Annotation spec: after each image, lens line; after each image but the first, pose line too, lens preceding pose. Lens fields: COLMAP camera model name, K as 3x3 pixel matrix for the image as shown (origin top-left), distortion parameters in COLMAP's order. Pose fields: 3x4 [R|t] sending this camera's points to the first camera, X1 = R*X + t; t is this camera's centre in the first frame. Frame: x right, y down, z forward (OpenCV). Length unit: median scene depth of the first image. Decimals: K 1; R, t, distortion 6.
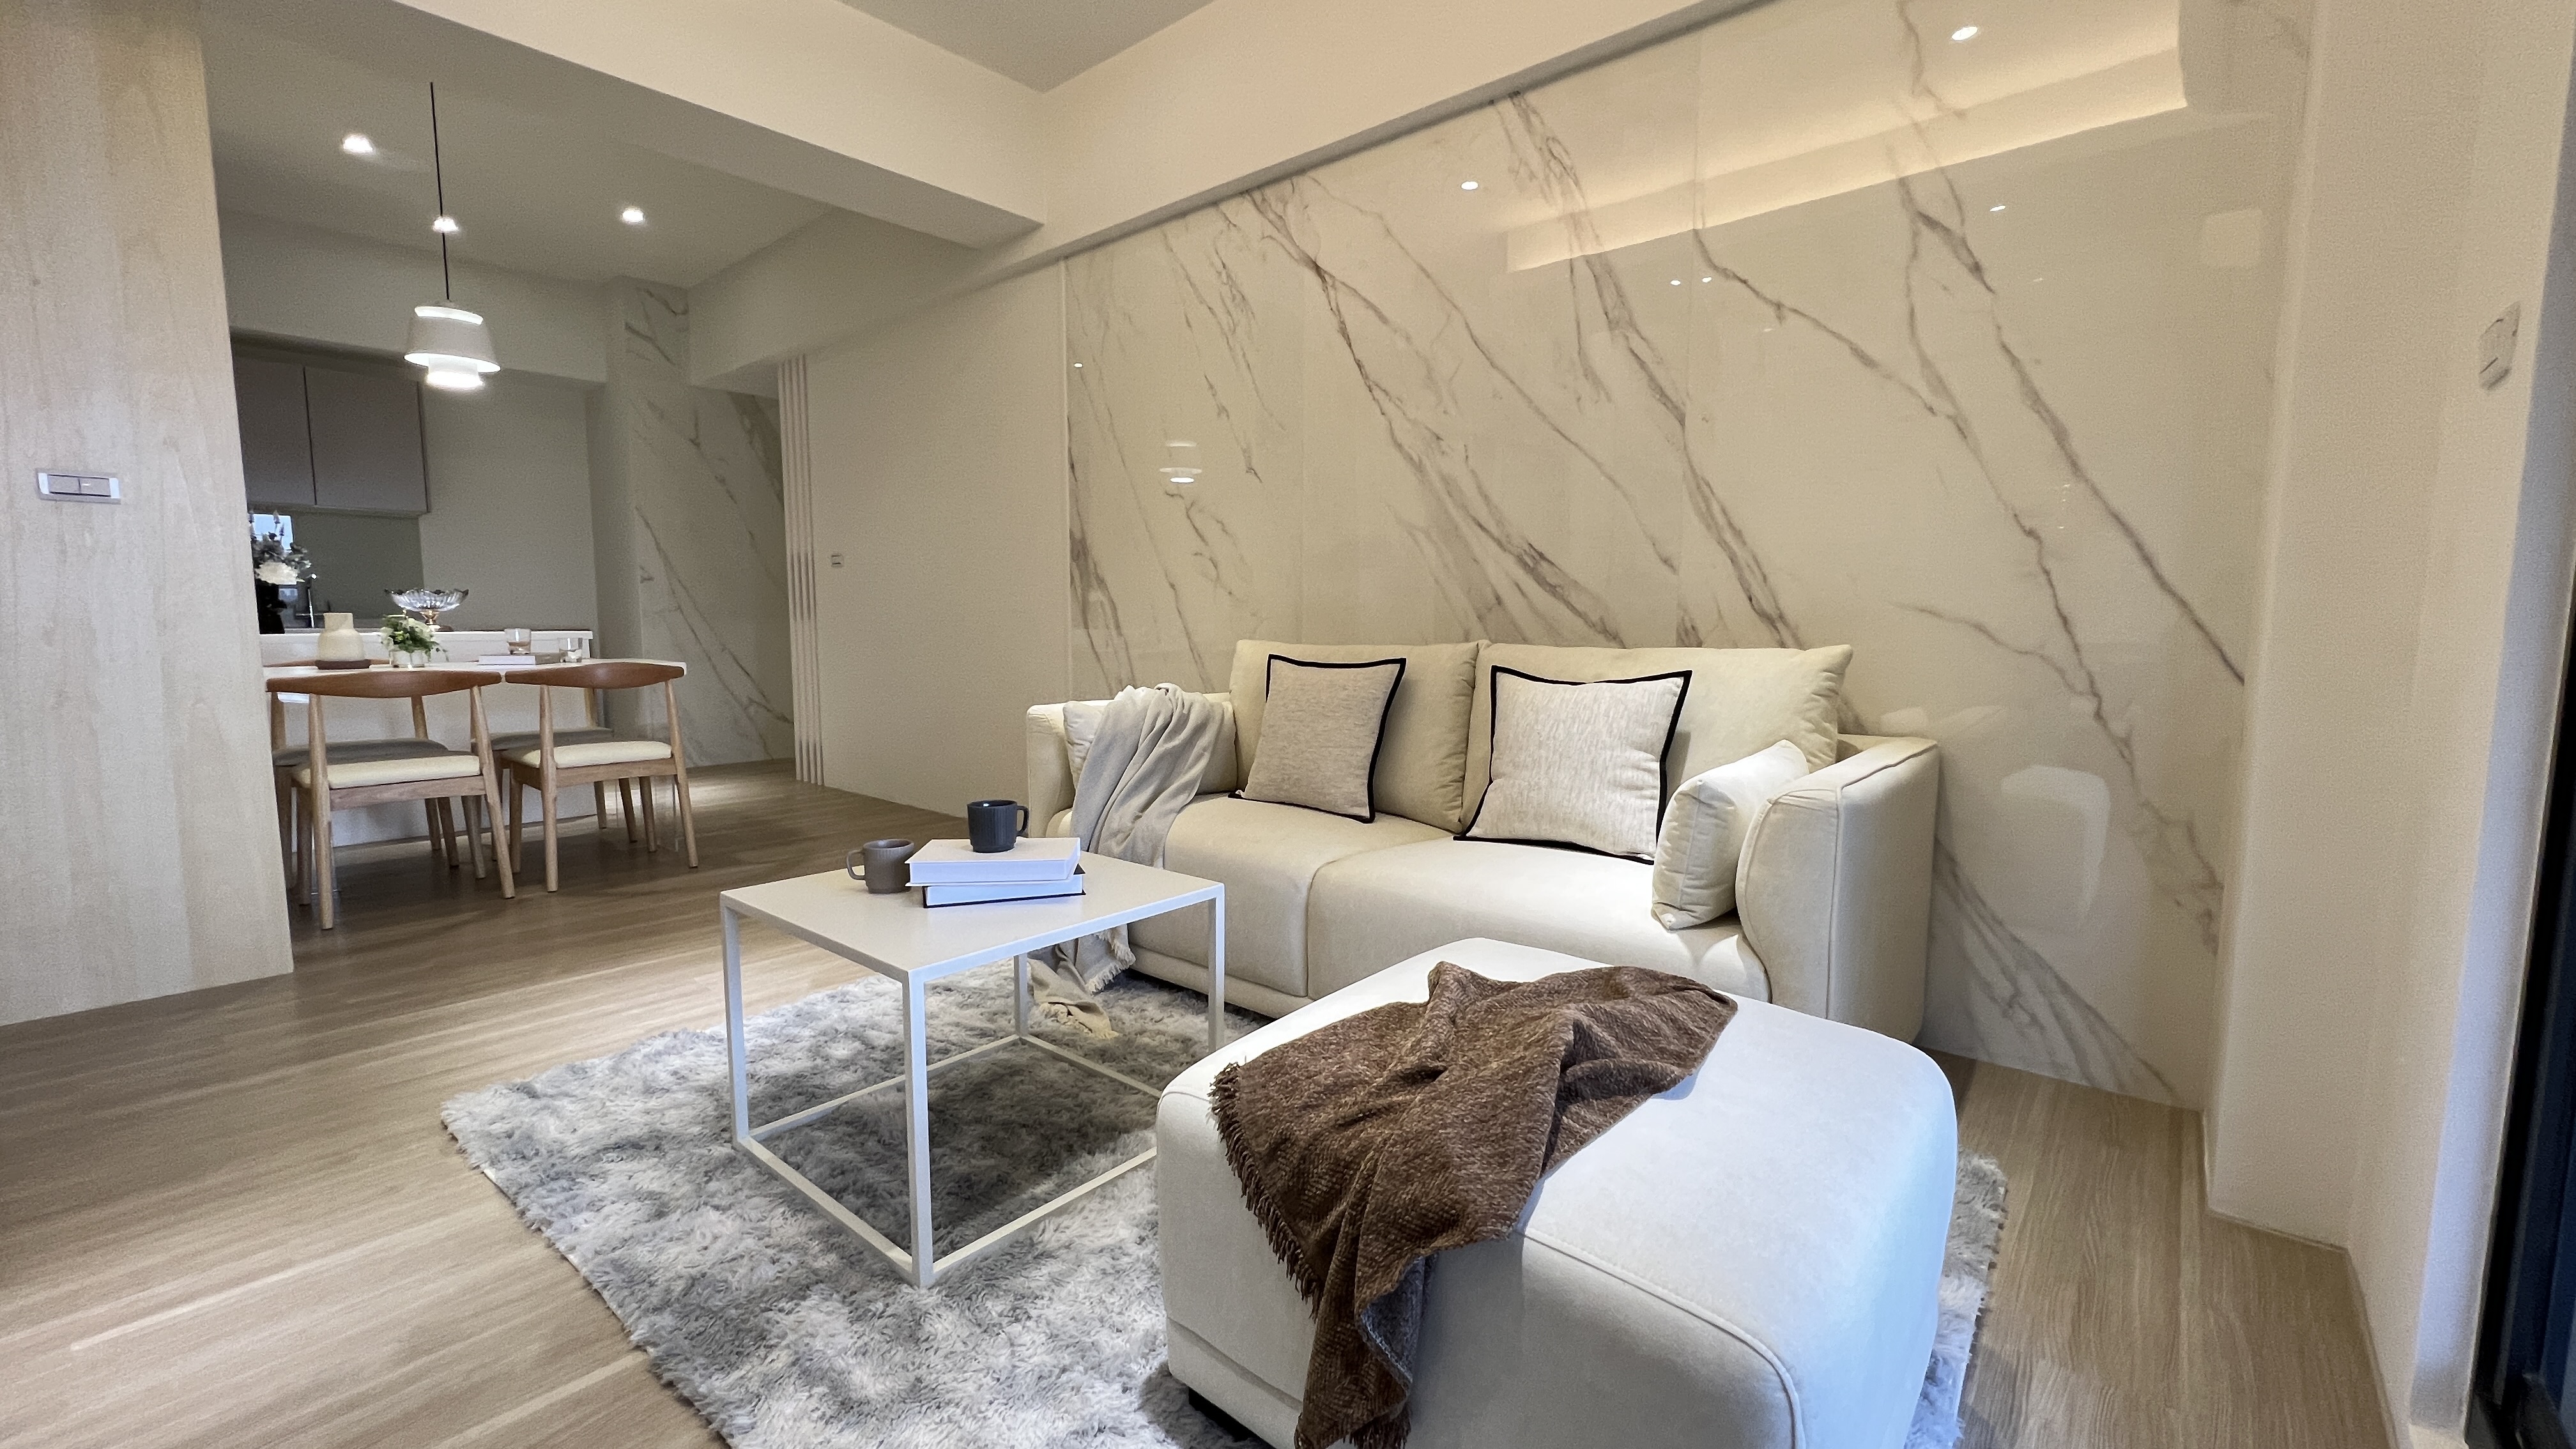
lens RADIAL K [[1031.5, 0, 1288.0], [0, 1031.5, 724.5], [0, 0, 1]] dist [-0.001175, 0.000412]
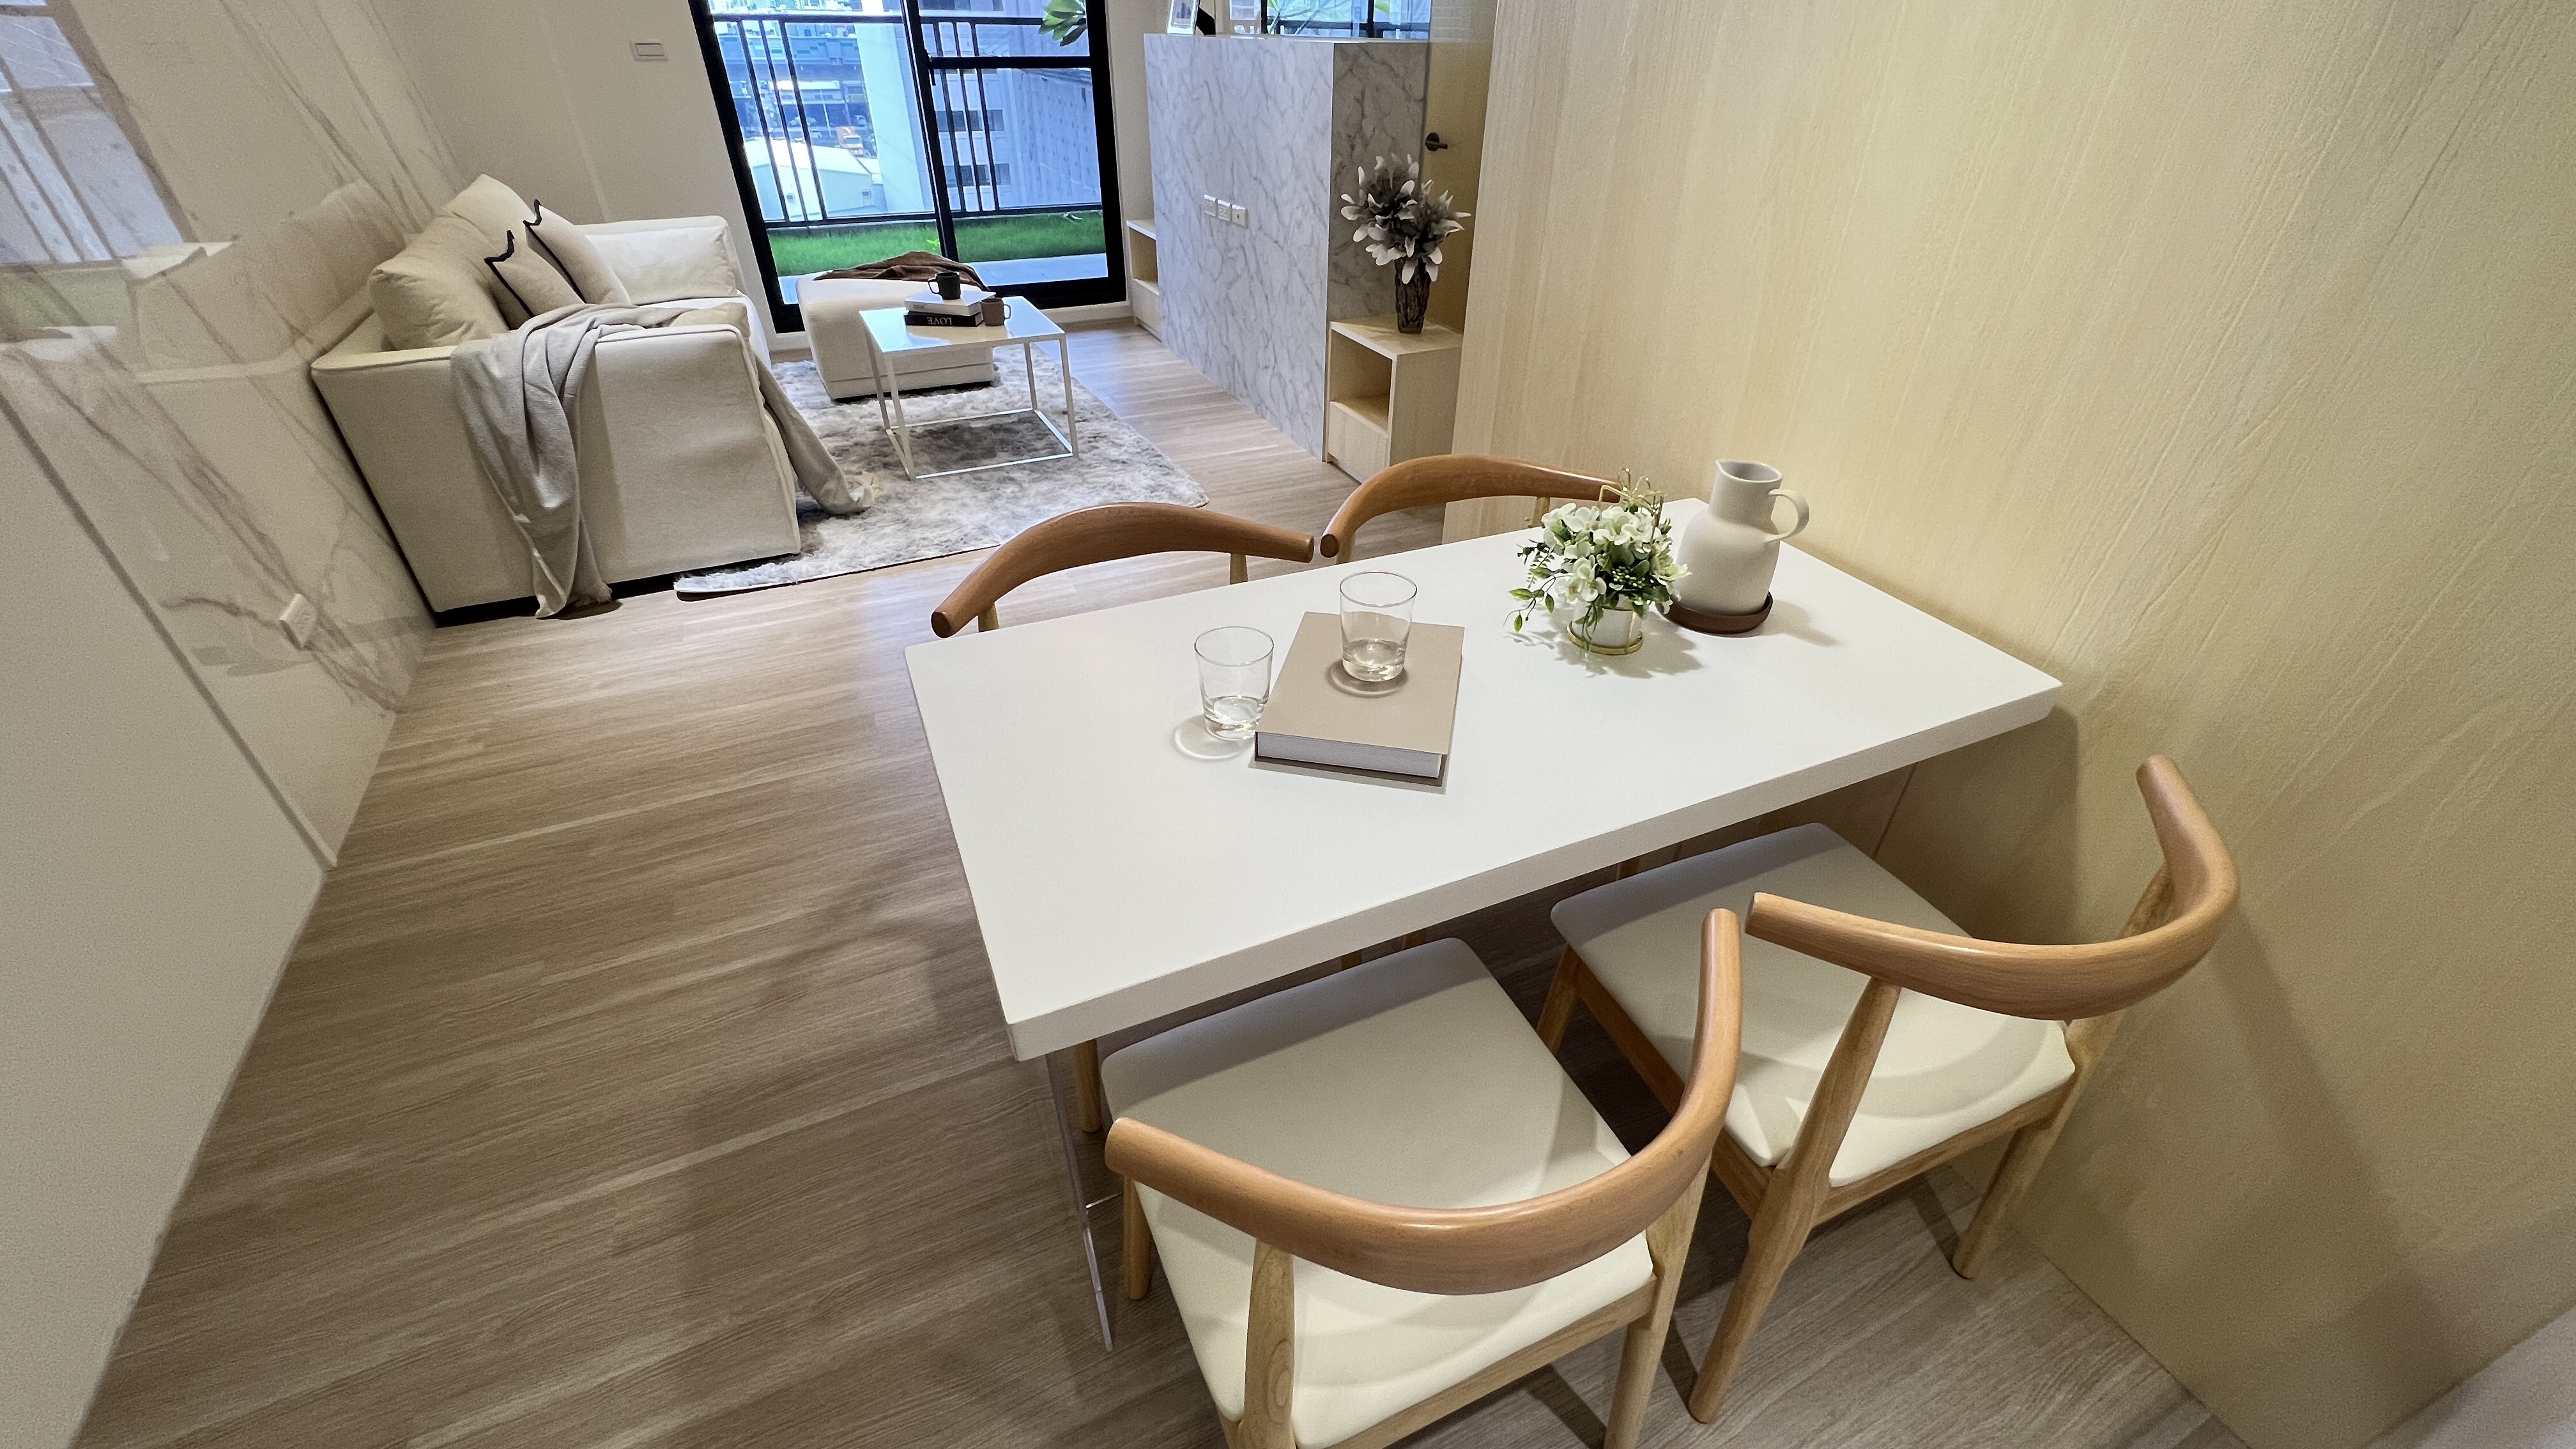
lens RADIAL K [[1031.5, 0, 1288.0], [0, 1031.5, 724.5], [0, 0, 1]] dist [-0.001175, 0.000412]
pose [[-0.911630, -0.239202, 0.334235, -1.685141], [0.032521, 0.768671, 0.638817, -0.494458], [-0.409723, 0.593234, -0.692965, 2.487425]]
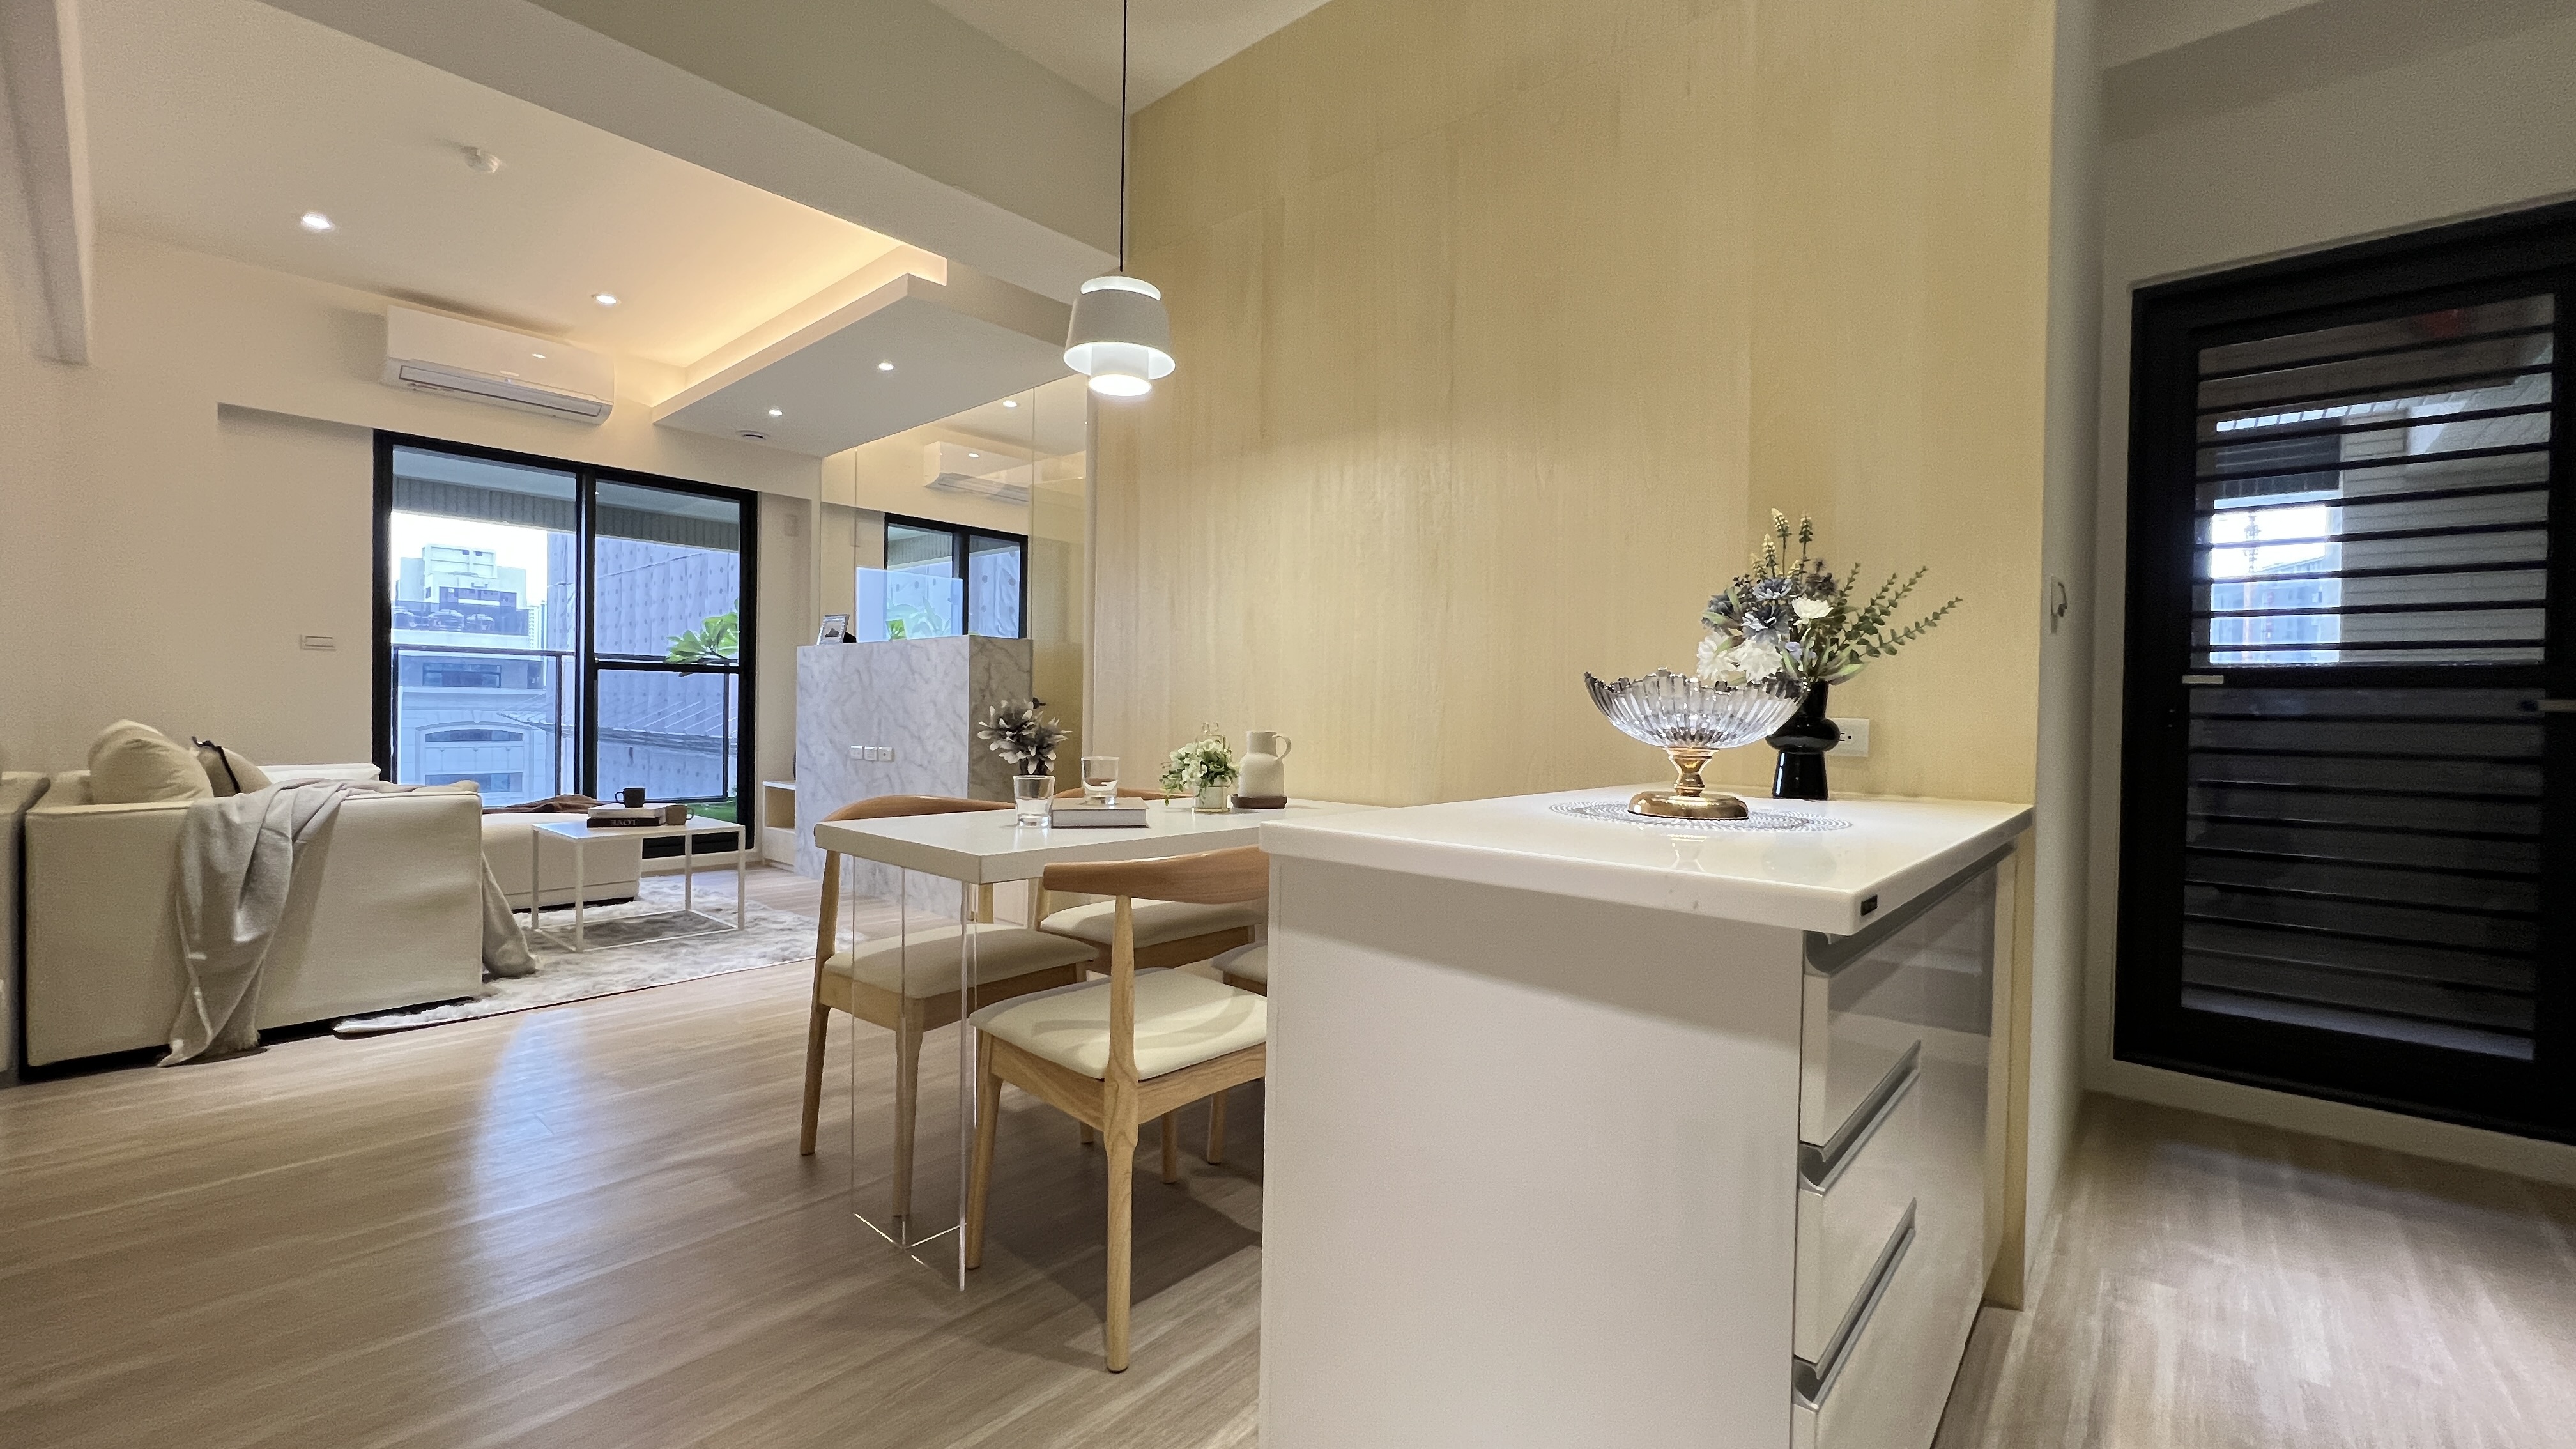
lens RADIAL K [[1031.5, 0, 1288.0], [0, 1031.5, 724.5], [0, 0, 1]] dist [-0.001175, 0.000412]
pose [[-0.999805, -0.016452, 0.010937, -1.742695], [-0.015089, 0.993279, 0.114758, -0.359519], [-0.012751, 0.114571, -0.993333, 3.165224]]
